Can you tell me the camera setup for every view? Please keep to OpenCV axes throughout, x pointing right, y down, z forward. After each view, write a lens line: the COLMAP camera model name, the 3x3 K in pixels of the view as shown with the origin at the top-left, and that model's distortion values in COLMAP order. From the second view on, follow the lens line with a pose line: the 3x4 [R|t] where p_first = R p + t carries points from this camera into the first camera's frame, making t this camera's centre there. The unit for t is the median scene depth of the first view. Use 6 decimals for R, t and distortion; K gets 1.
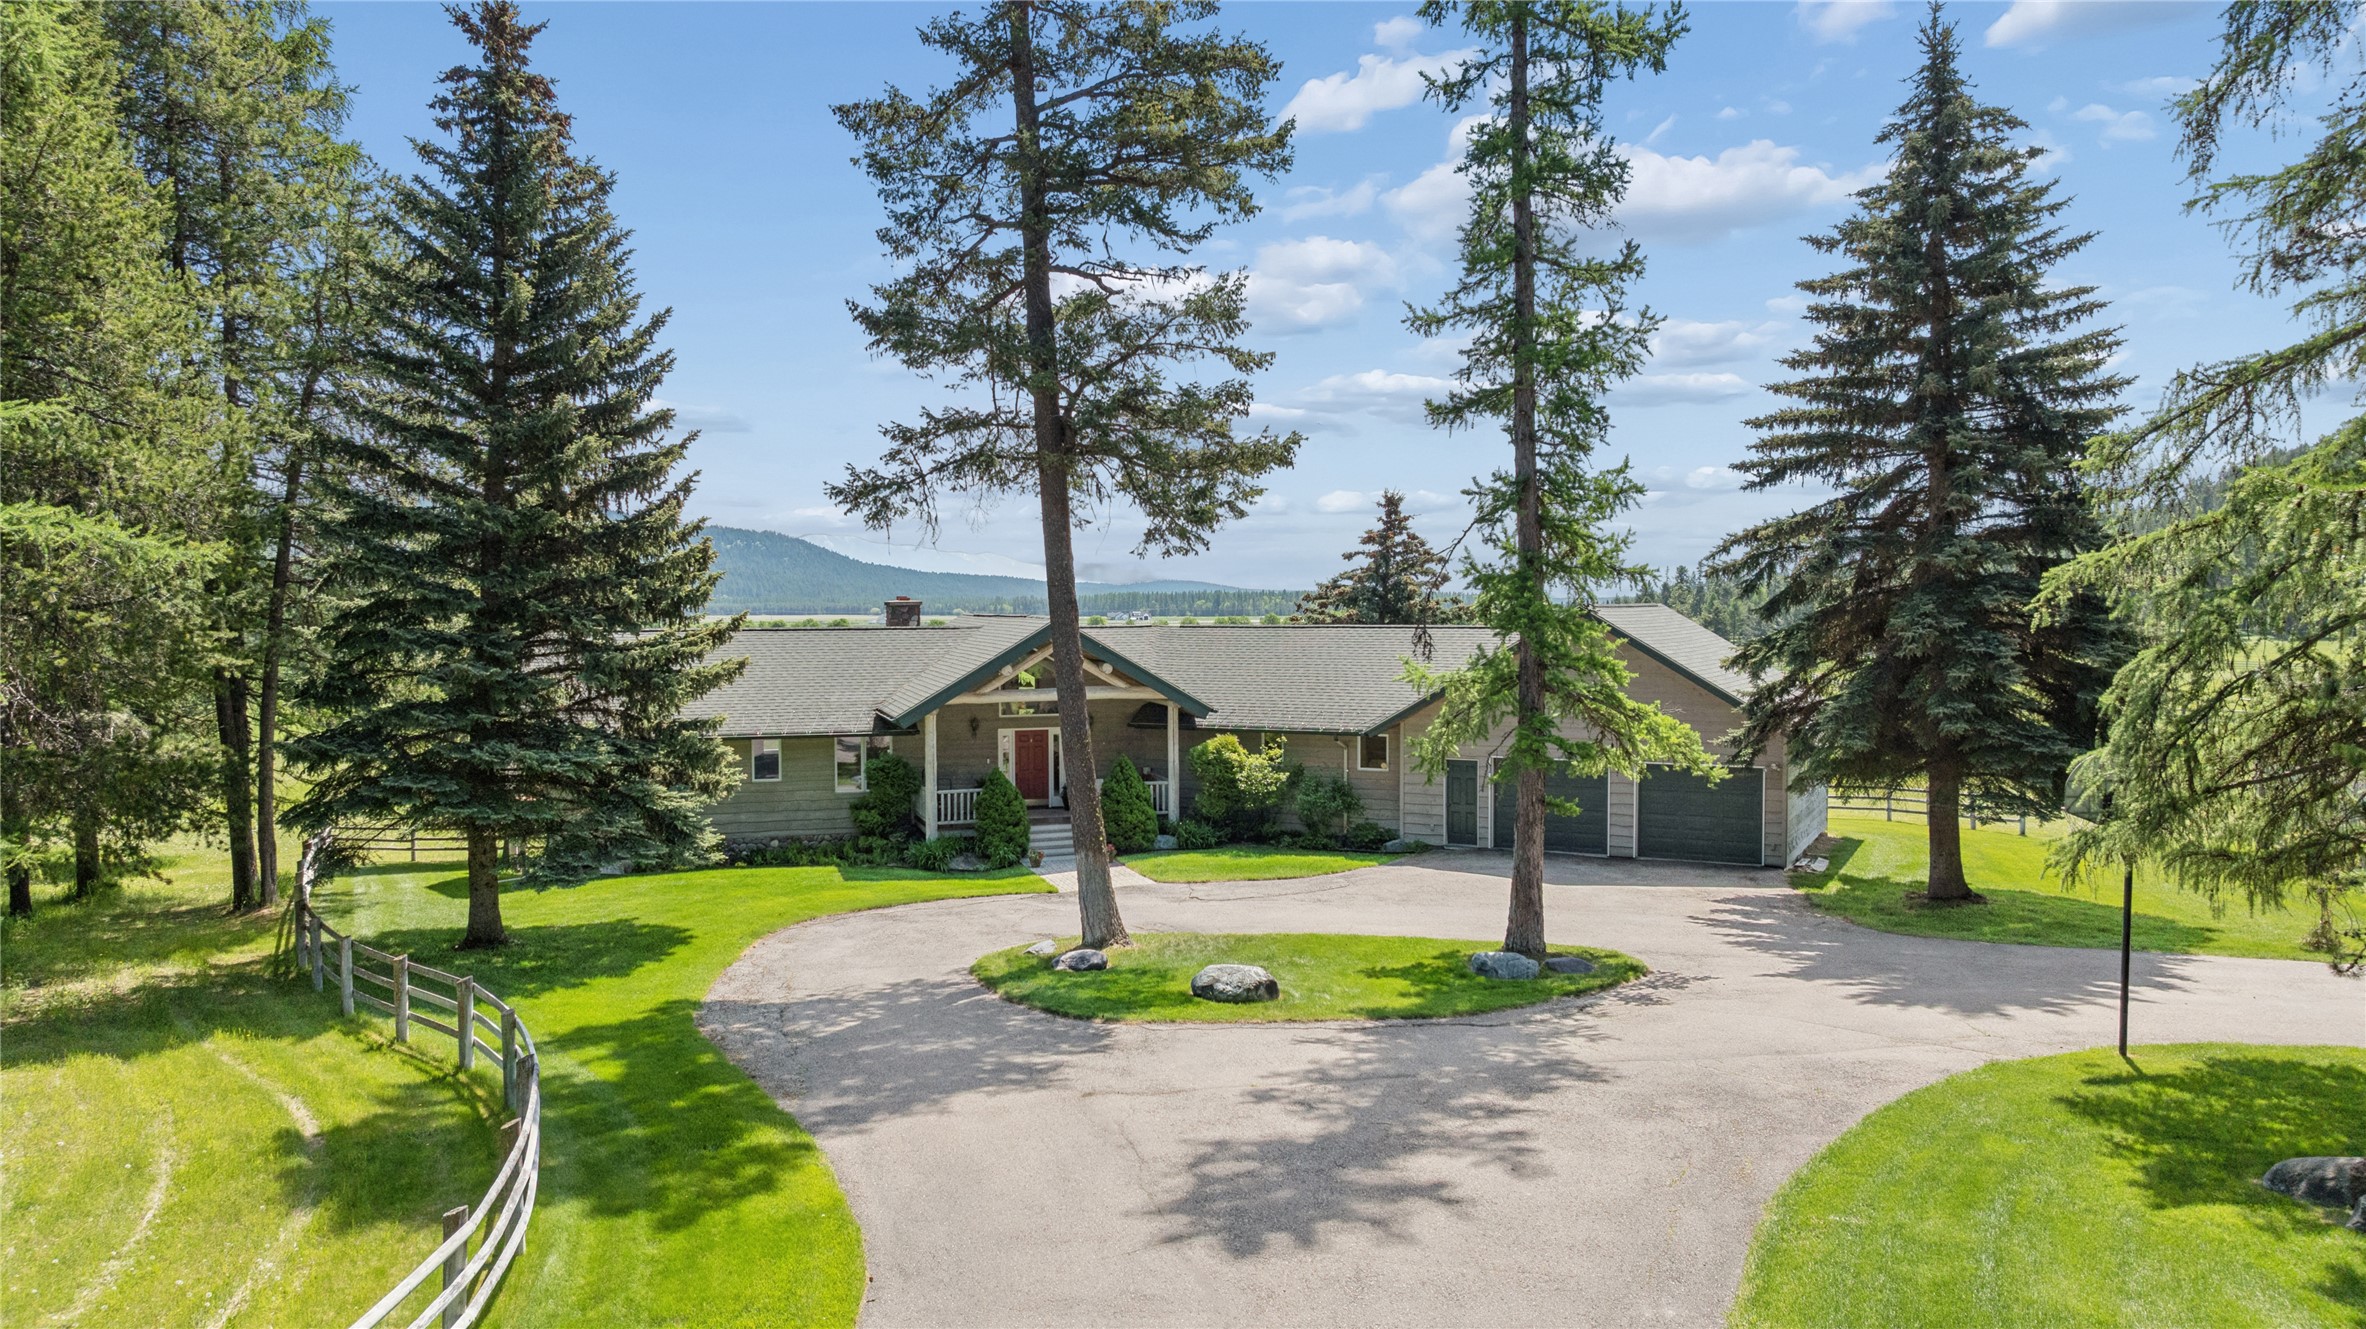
lens RADIAL K [[1705.5, 0, 1183.0], [0, 1705.5, 664.5], [0, 0, 1]] dist [-0.008780, -0.002664]
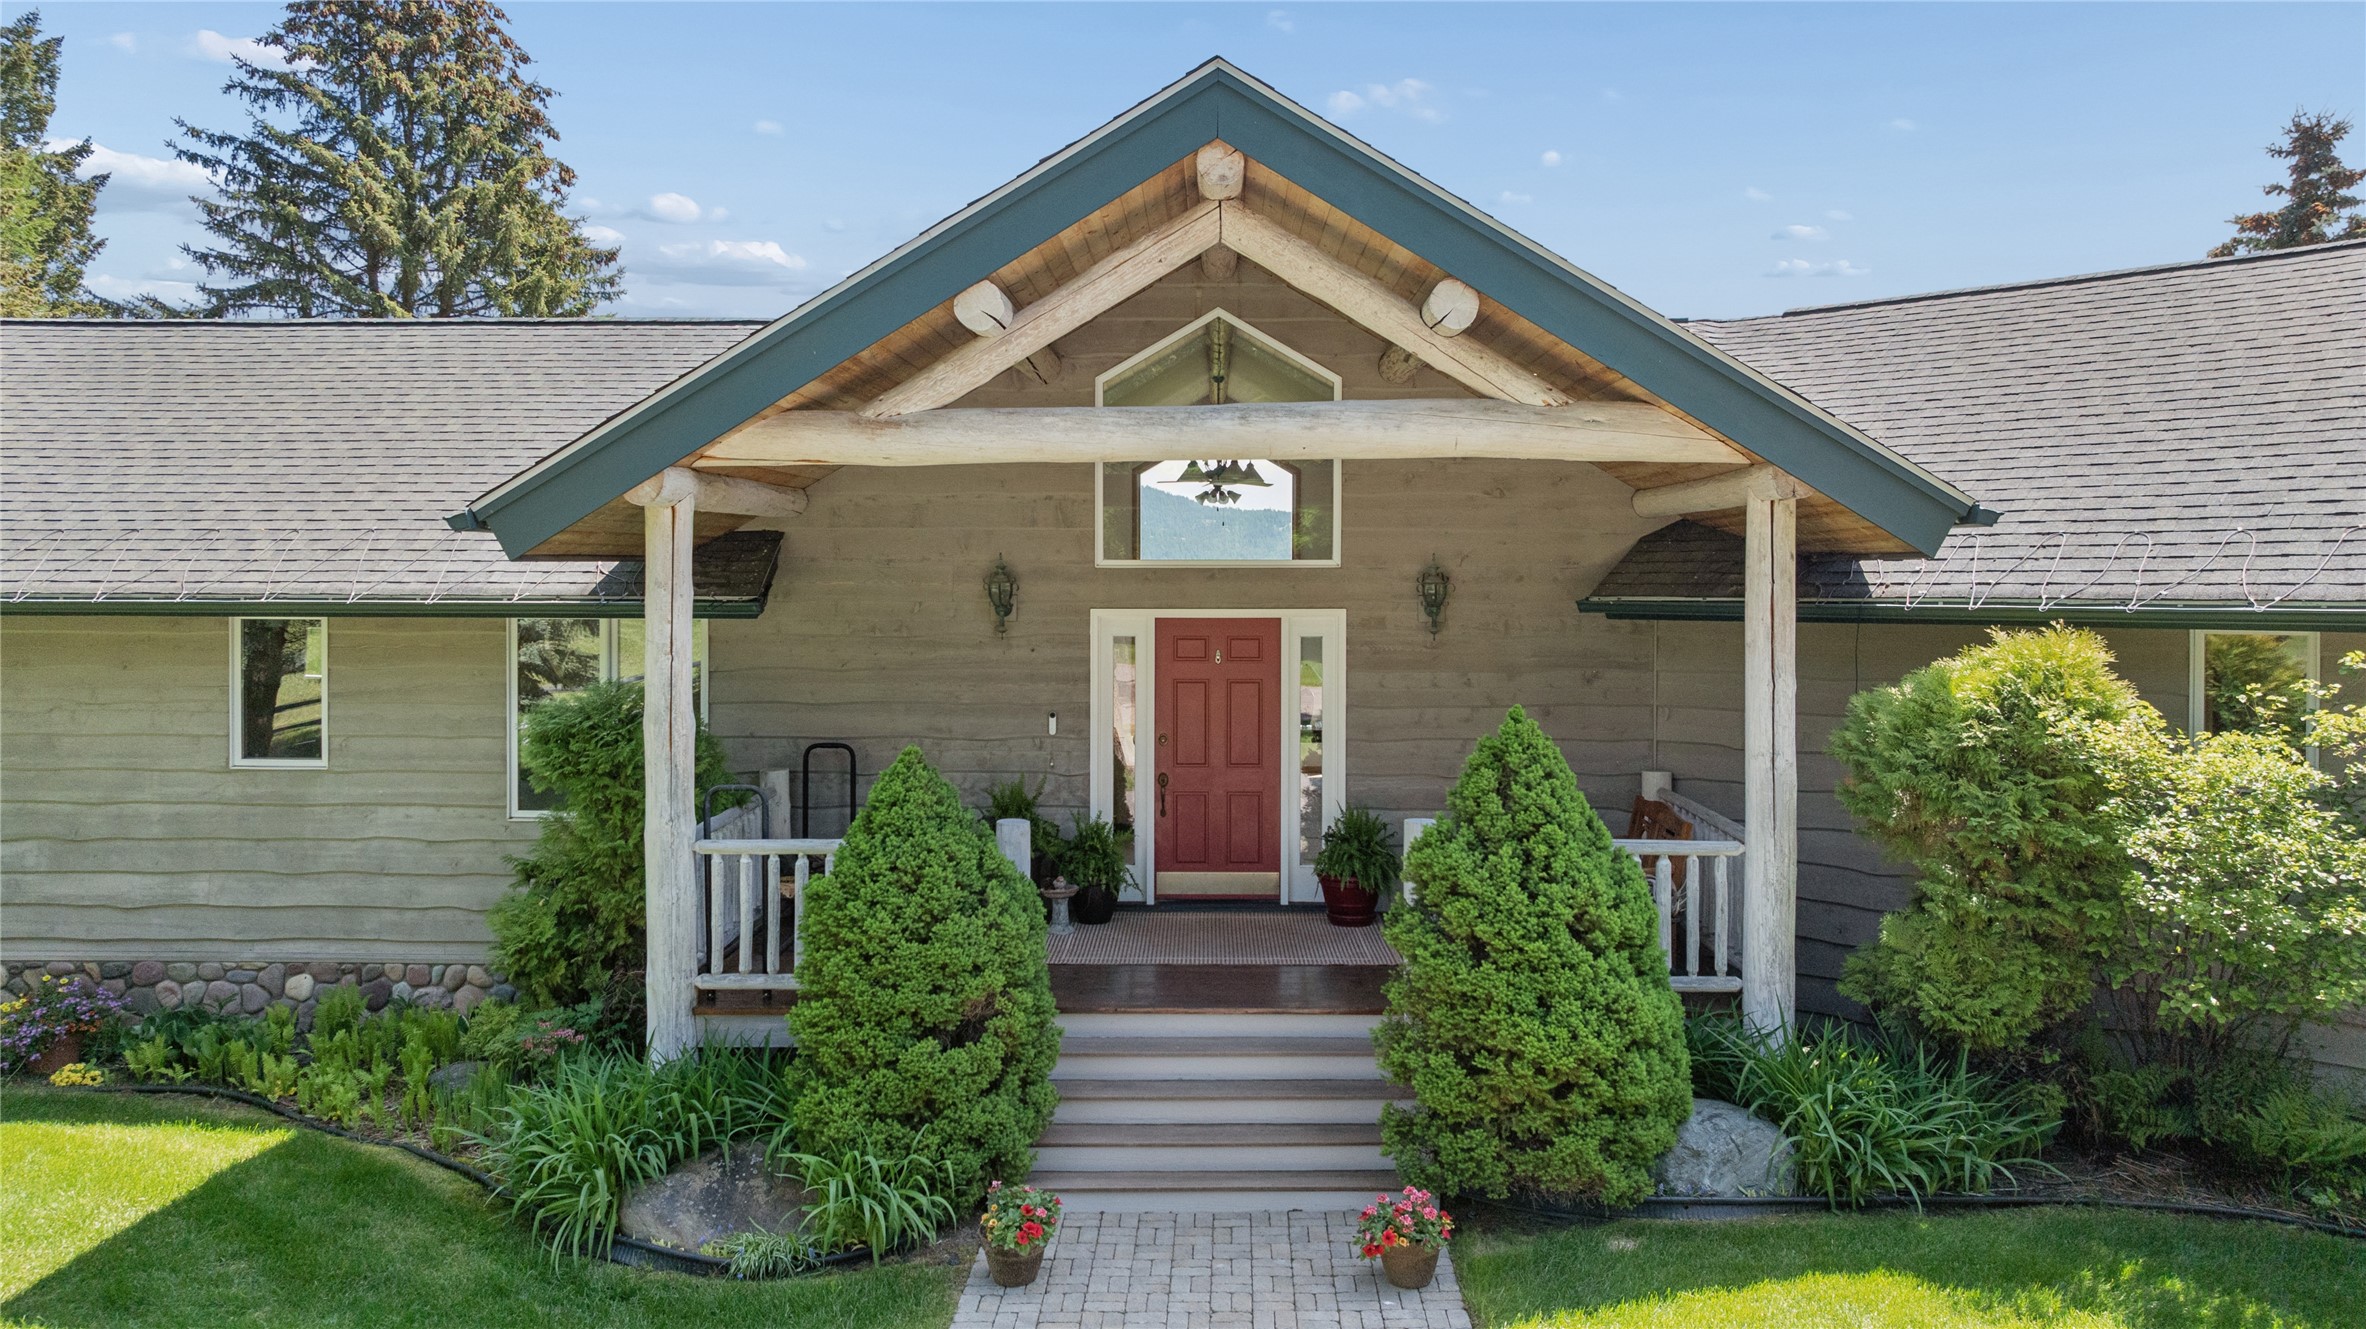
lens RADIAL K [[1705.5, 0, 1183.0], [0, 1705.5, 664.5], [0, 0, 1]] dist [-0.008780, -0.002664]
pose [[0.950674, 0.021314, -0.309459, -0.013143], [-0.018082, 0.999748, 0.013308, 0.057779], [0.309665, -0.007056, 0.950820, 1.010140]]
